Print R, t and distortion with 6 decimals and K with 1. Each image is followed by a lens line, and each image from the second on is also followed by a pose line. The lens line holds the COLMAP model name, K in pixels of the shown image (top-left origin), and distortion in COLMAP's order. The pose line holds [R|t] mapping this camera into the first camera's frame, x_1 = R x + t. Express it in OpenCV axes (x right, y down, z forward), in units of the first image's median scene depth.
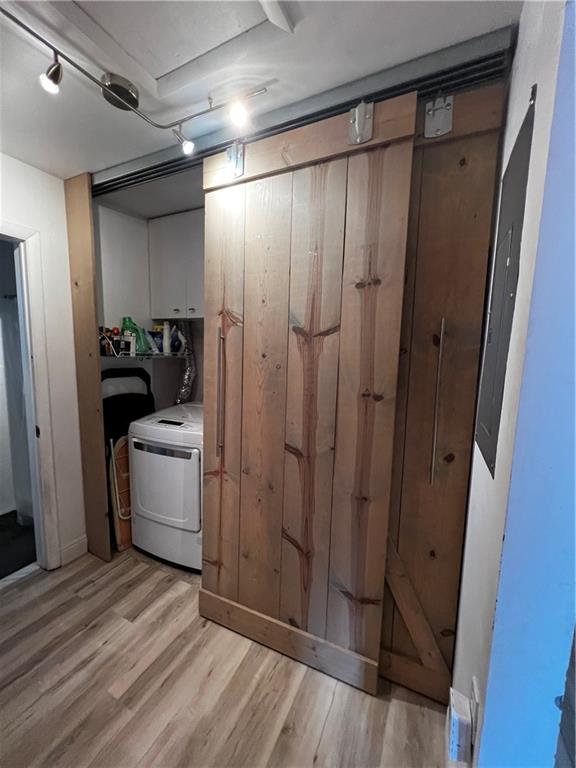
lens RADIAL K [[307.0, 0, 290.1], [0, 307.0, 382.7], [0, 0, 1]] dist [-0.001737, 0.000446]
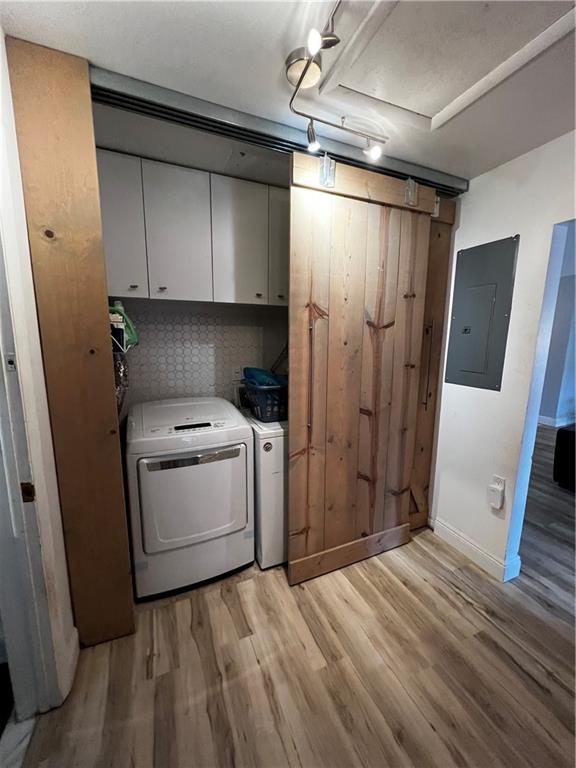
lens RADIAL K [[307.0, 0, 292.1], [0, 307.0, 382.7], [0, 0, 1]] dist [-0.001737, 0.000446]
pose [[0.654374, -0.133030, 0.744377, -1.177804], [0.084651, 0.991103, 0.102707, -0.075805], [-0.751418, -0.004196, 0.659813, 0.336464]]
